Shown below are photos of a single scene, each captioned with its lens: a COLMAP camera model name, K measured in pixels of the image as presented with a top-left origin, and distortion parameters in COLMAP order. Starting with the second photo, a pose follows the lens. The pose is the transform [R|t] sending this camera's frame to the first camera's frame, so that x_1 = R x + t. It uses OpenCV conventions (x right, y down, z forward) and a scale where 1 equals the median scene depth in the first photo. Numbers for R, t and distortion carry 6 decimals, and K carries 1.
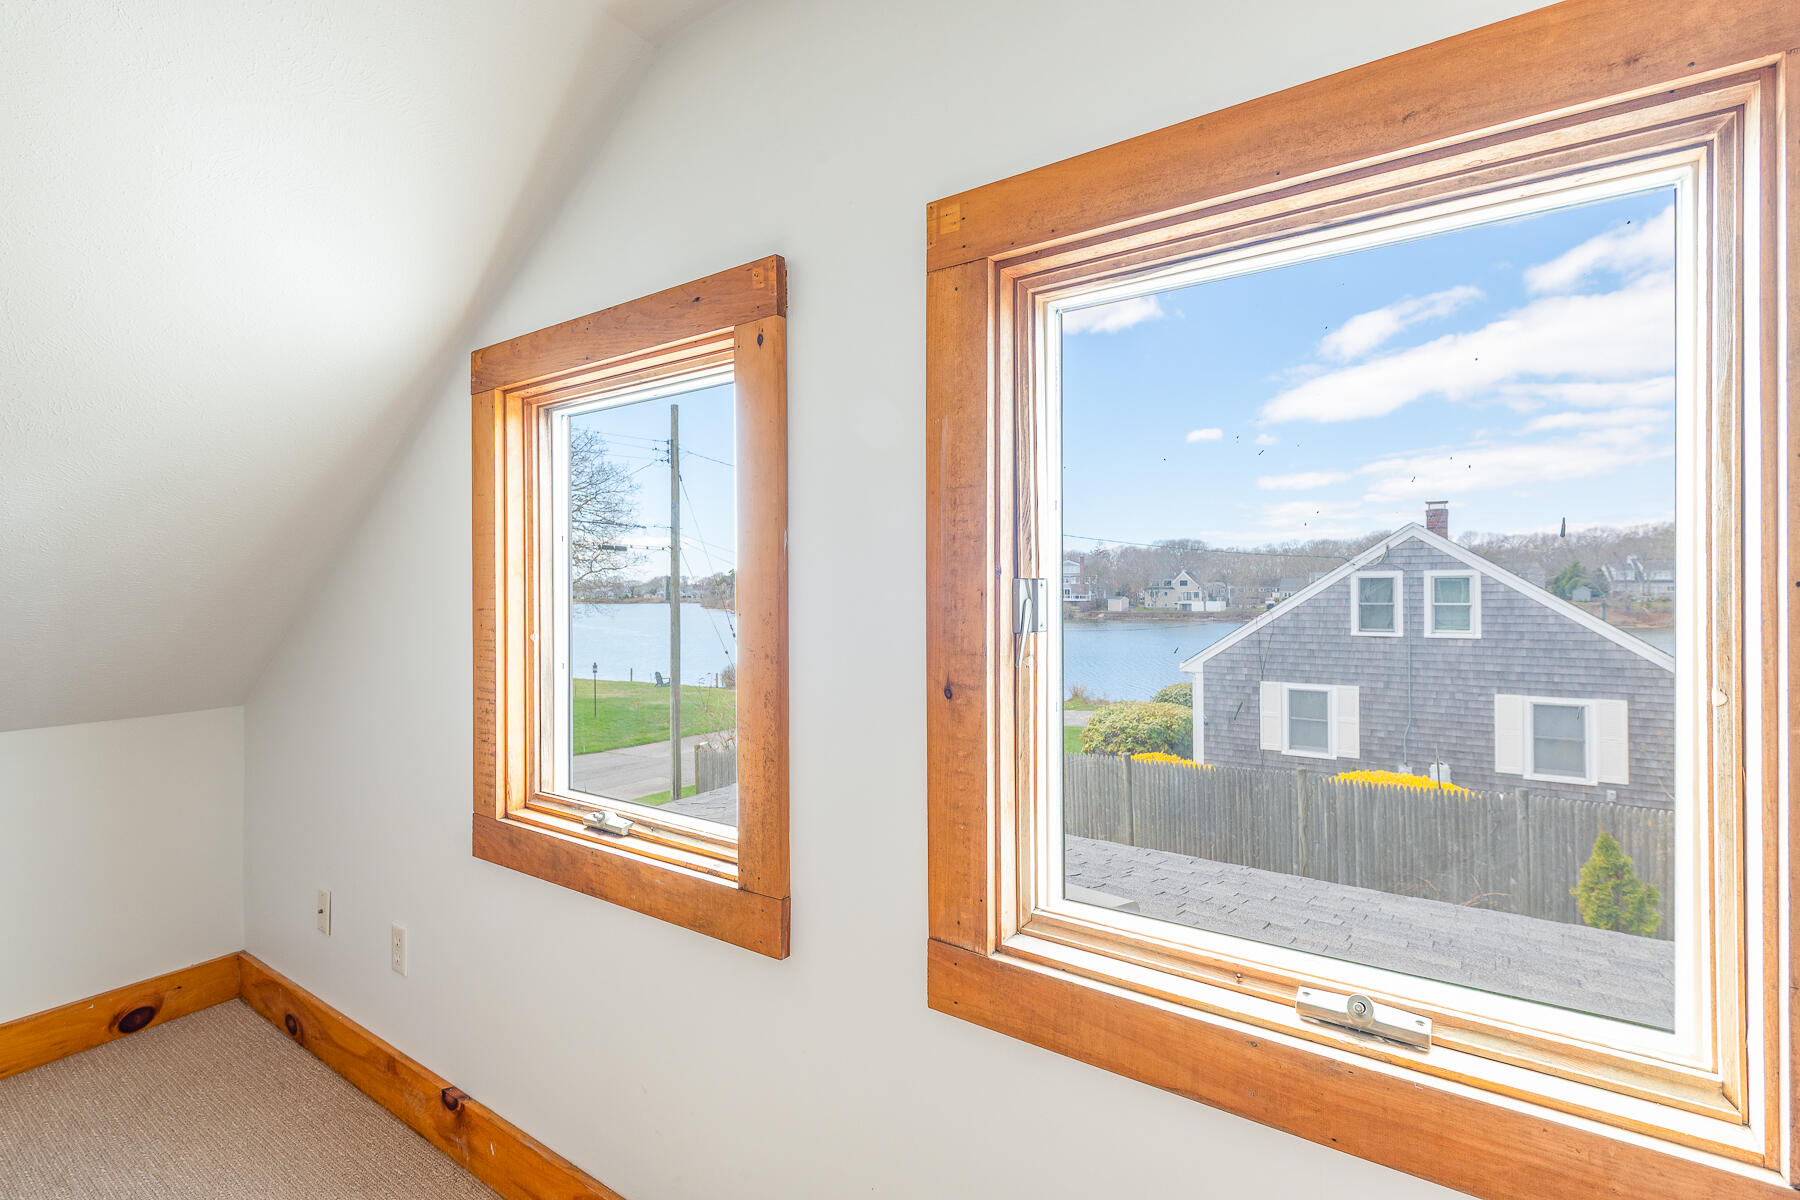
lens RADIAL K [[811.5, 0, 900.0], [0, 811.5, 600.0], [0, 0, 1]] dist [0.003407, 0.000183]
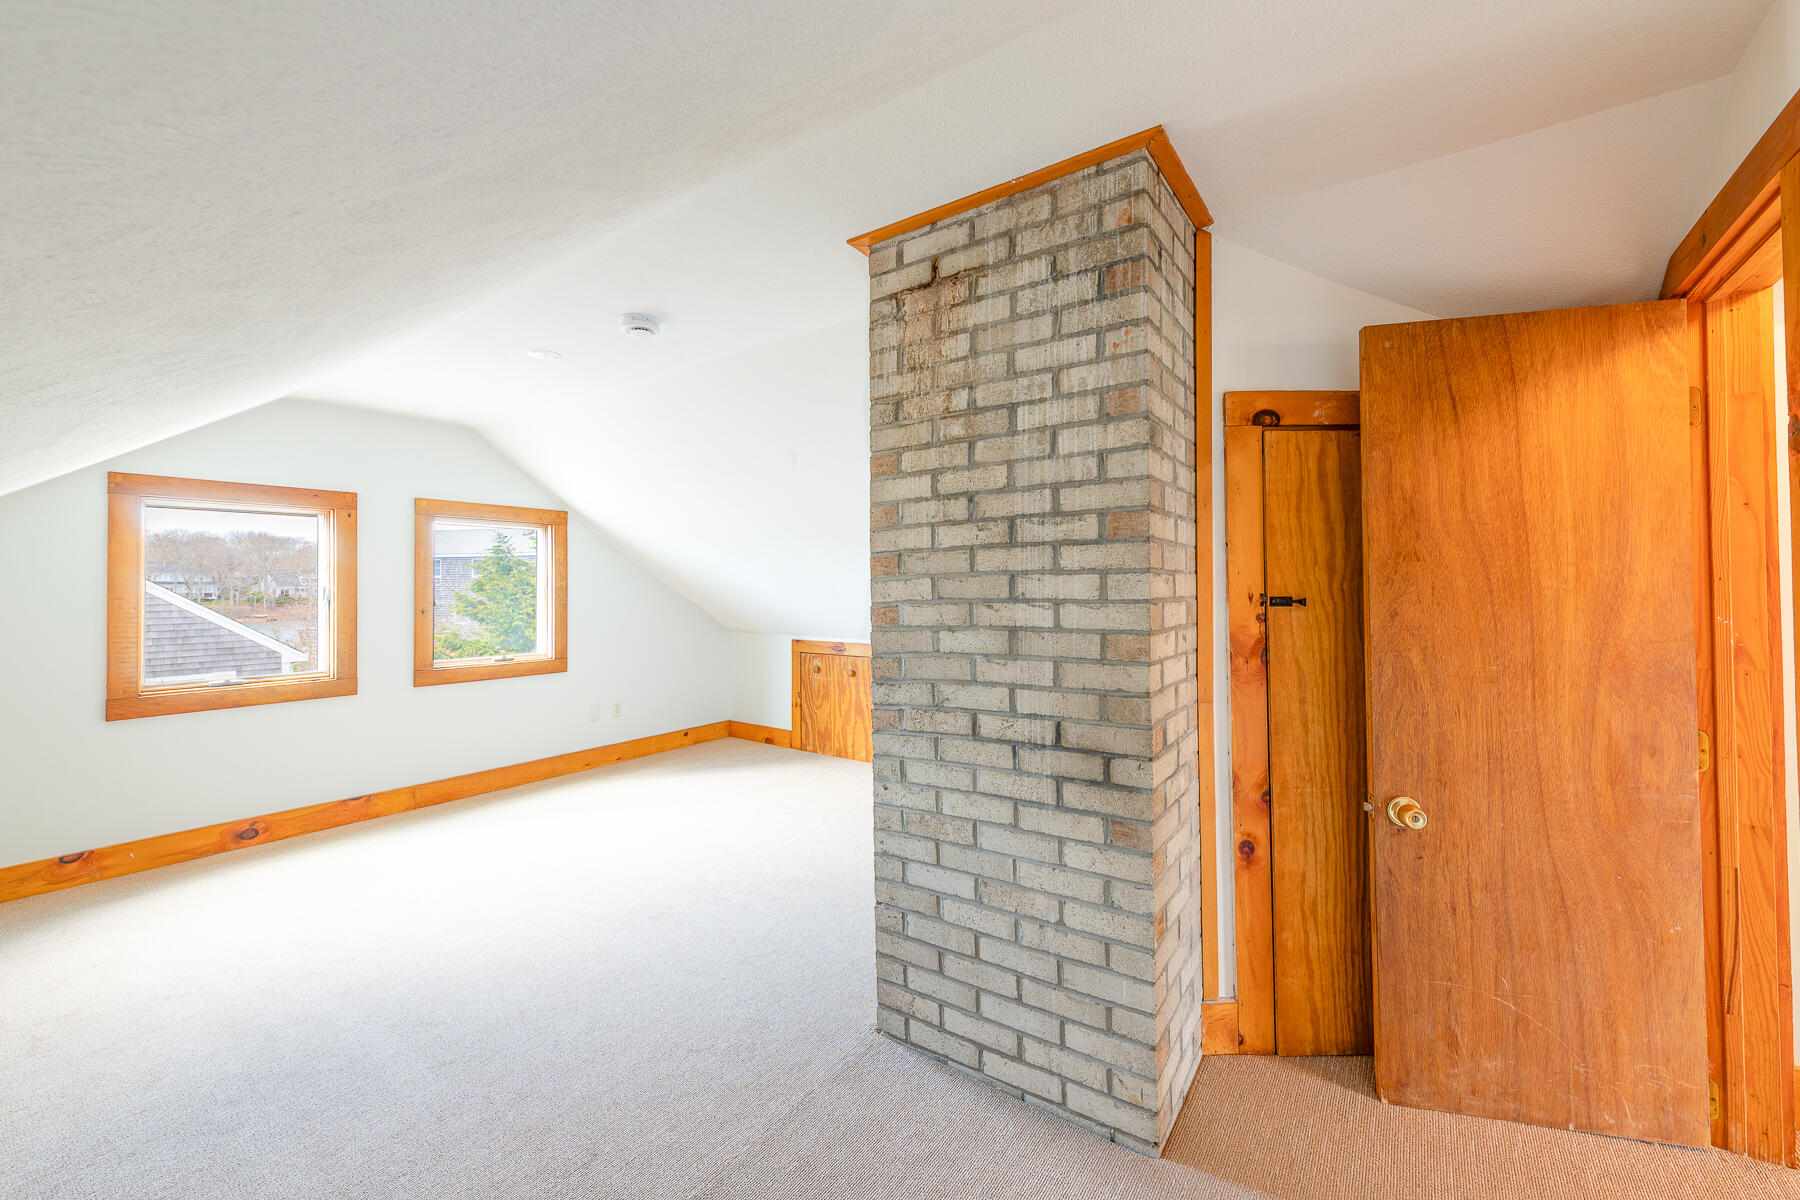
lens RADIAL K [[723.5, 0, 888.7], [0, 723.5, 582.3], [0, 0, 1]] dist [0.016977, -0.000015]
pose [[0.026514, 0.010015, 0.999598, -2.308305], [0.014128, 0.999846, -0.010393, 0.019450], [-0.999549, 0.014397, 0.026368, -0.984760]]
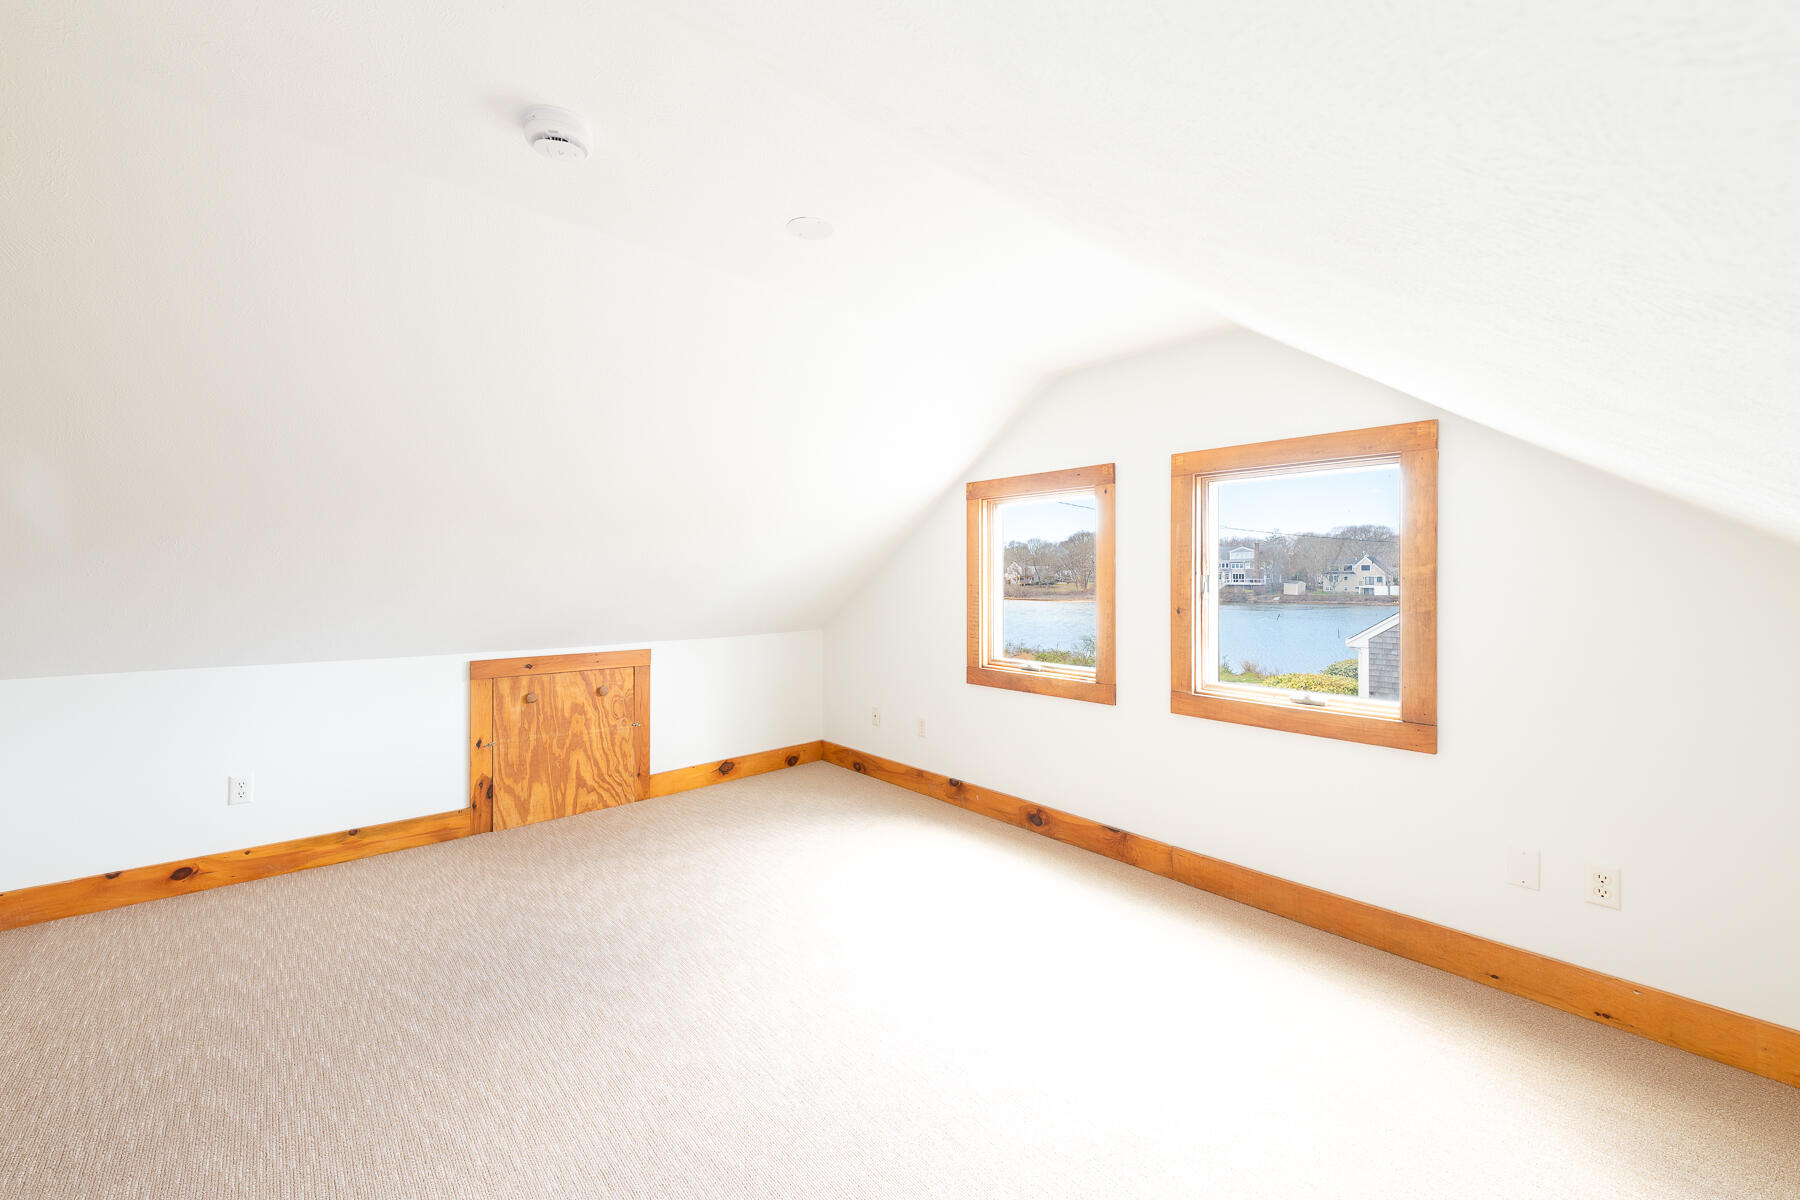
lens RADIAL K [[723.5, 0, 888.7], [0, 723.5, 582.3], [0, 0, 1]] dist [0.016977, -0.000015]
pose [[0.968925, 0.003379, -0.247330, -0.204480], [-0.003651, 0.999993, -0.000642, 0.004667], [0.247326, 0.001525, 0.968931, -1.228227]]
